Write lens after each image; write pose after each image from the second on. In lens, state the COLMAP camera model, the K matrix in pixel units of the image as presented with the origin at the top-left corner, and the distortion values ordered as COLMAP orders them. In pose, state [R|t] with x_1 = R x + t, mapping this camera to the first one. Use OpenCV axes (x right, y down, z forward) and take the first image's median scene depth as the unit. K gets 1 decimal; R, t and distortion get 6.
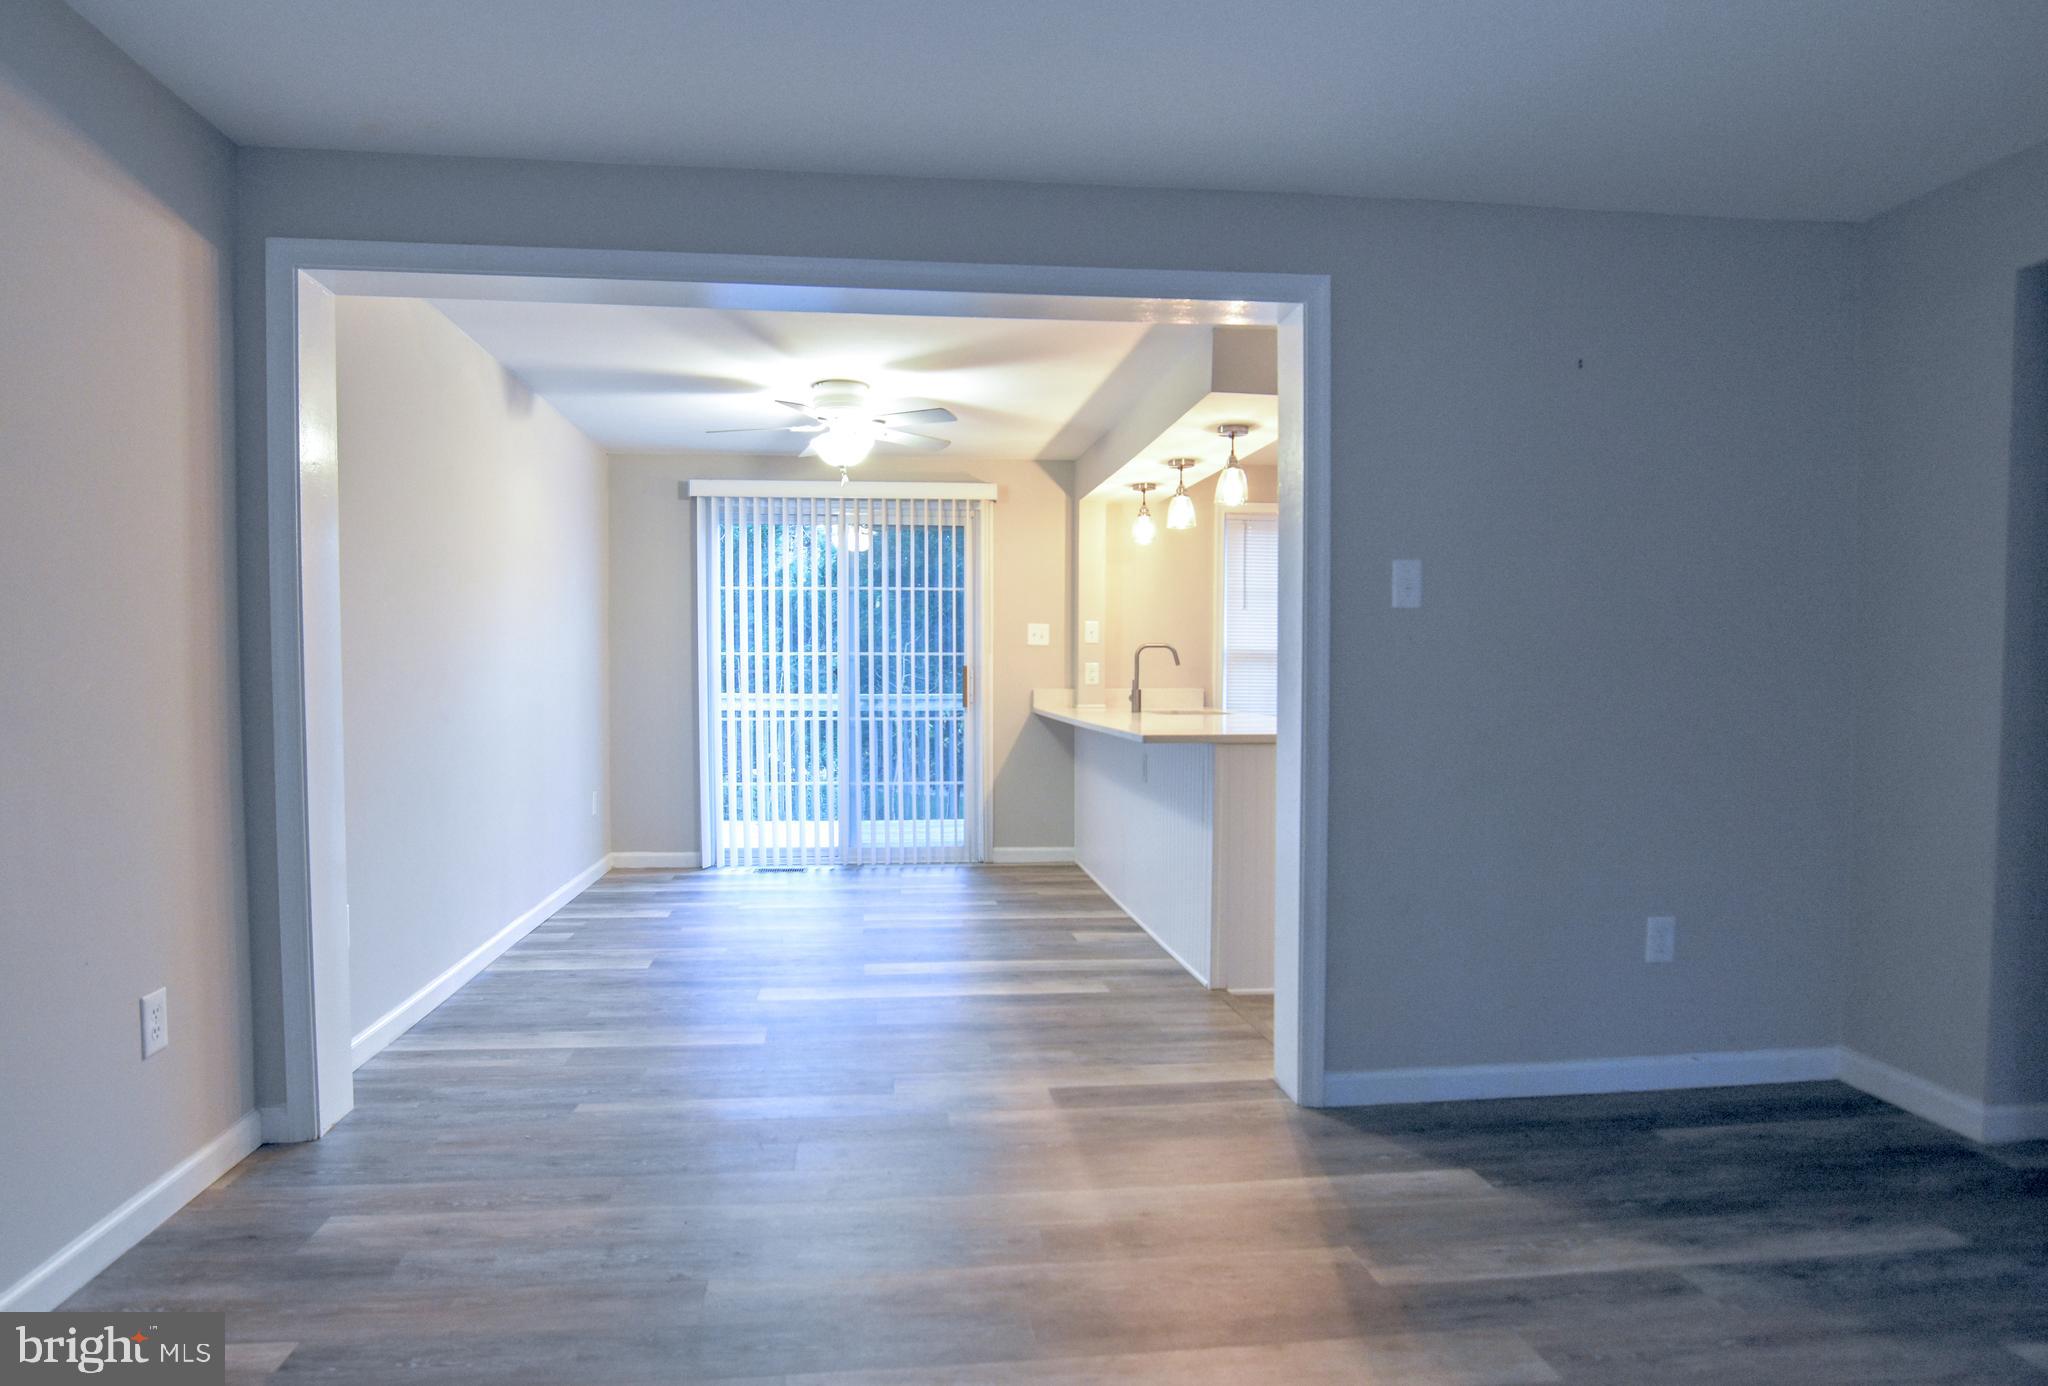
lens RADIAL K [[1115.2, 0, 984.7], [0, 1115.2, 701.1], [0, 0, 1]] dist [-0.017817, 0.000017]
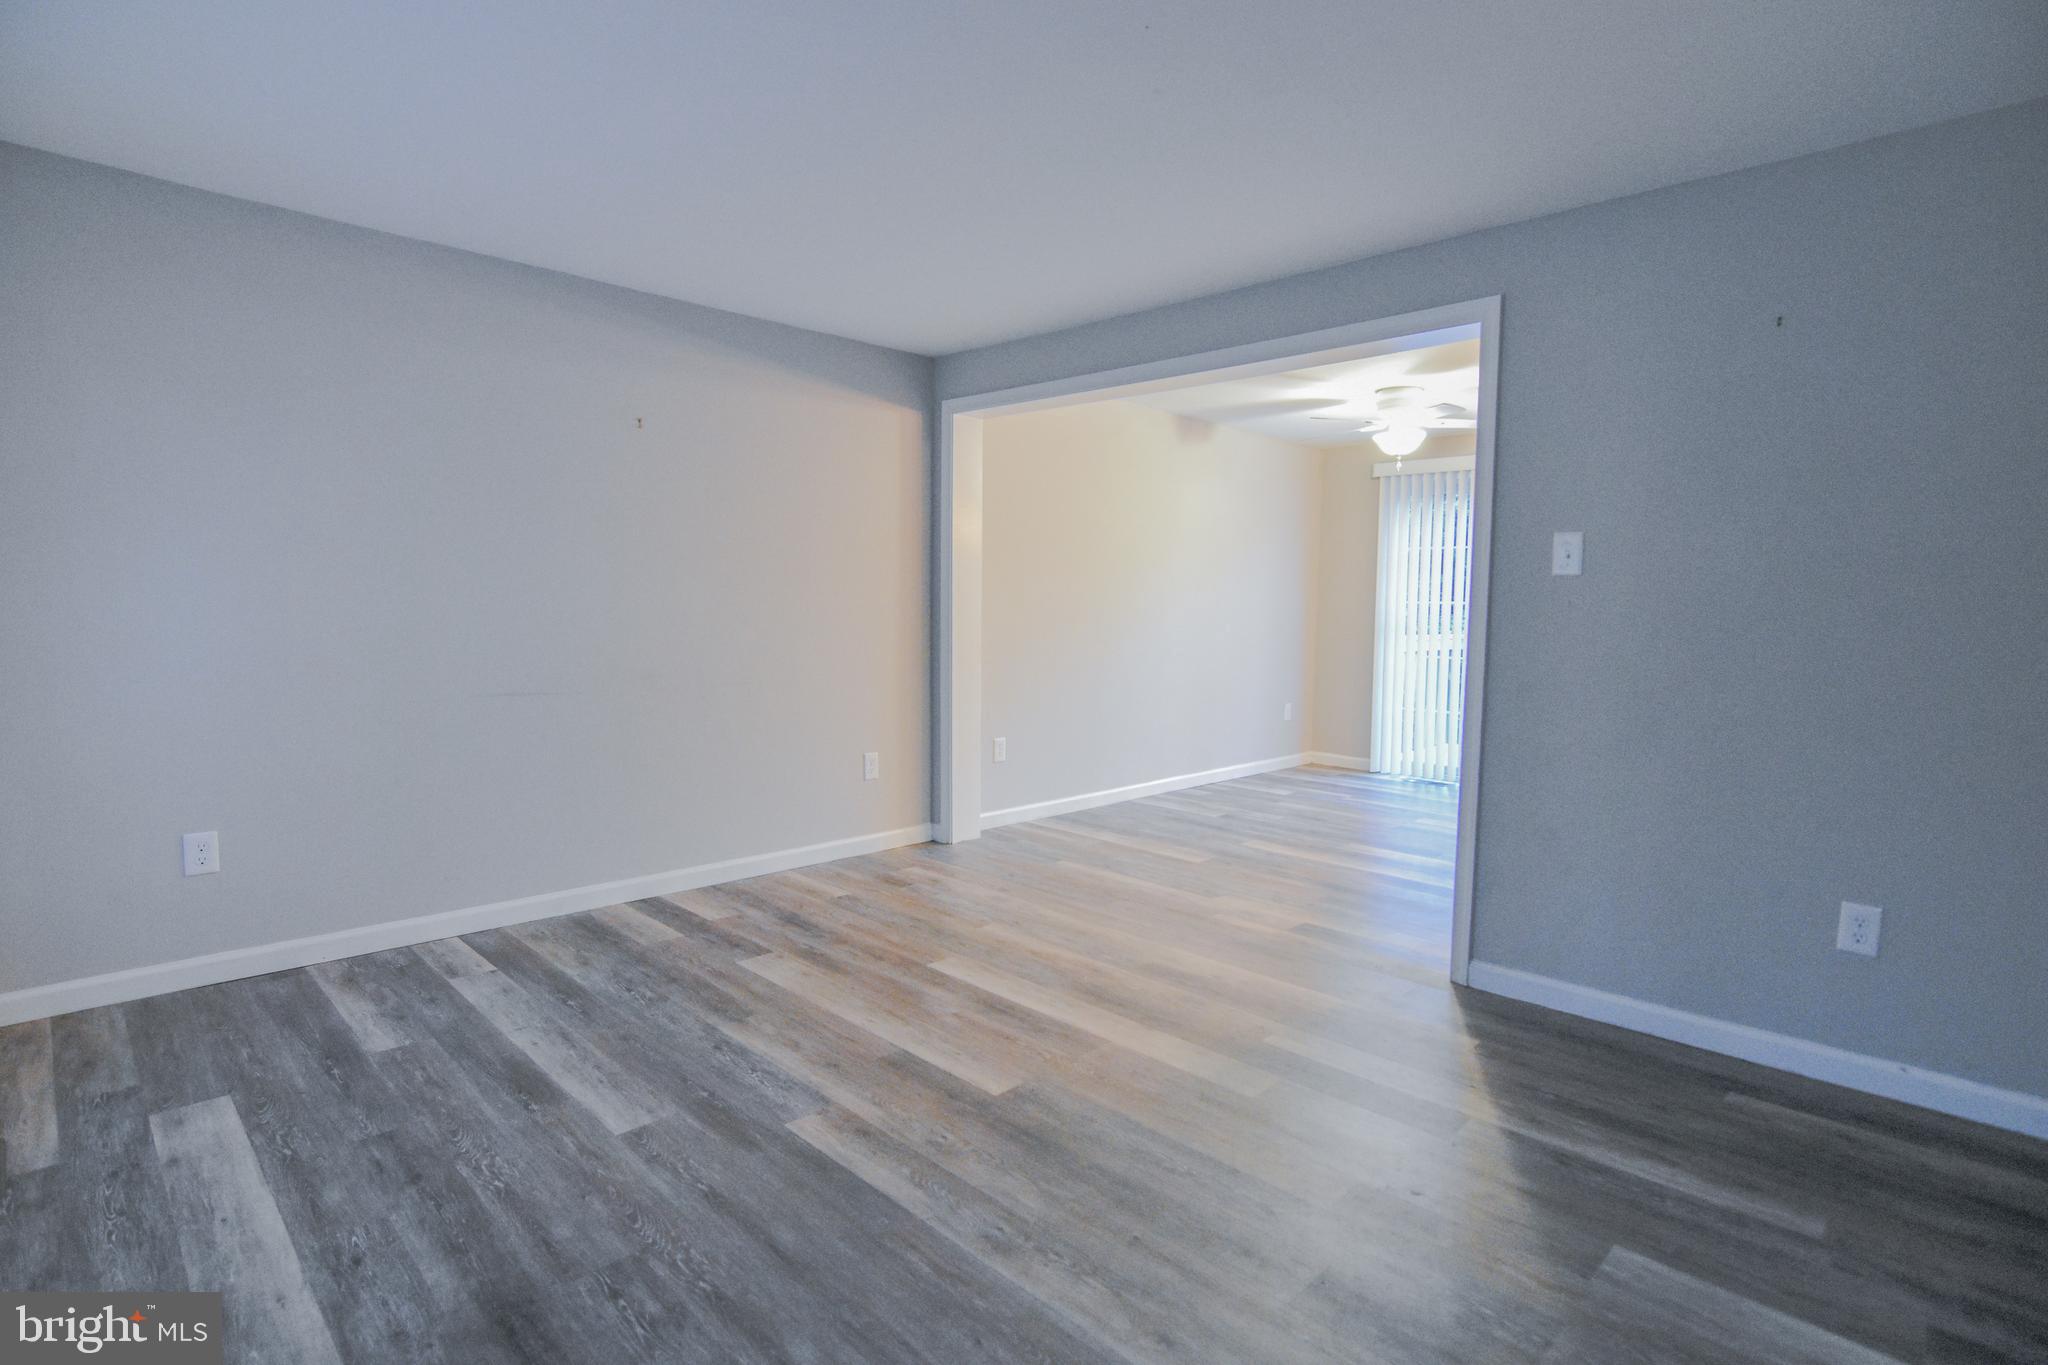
lens RADIAL K [[994.1, 0, 1024.0], [0, 994.1, 682.5], [0, 0, 1]] dist [-0.000197, -0.000708]
pose [[0.644733, 0.070741, -0.761128, 0.807219], [-0.035849, 0.997411, 0.062335, -0.018485], [0.763567, -0.012904, 0.645600, -0.073731]]
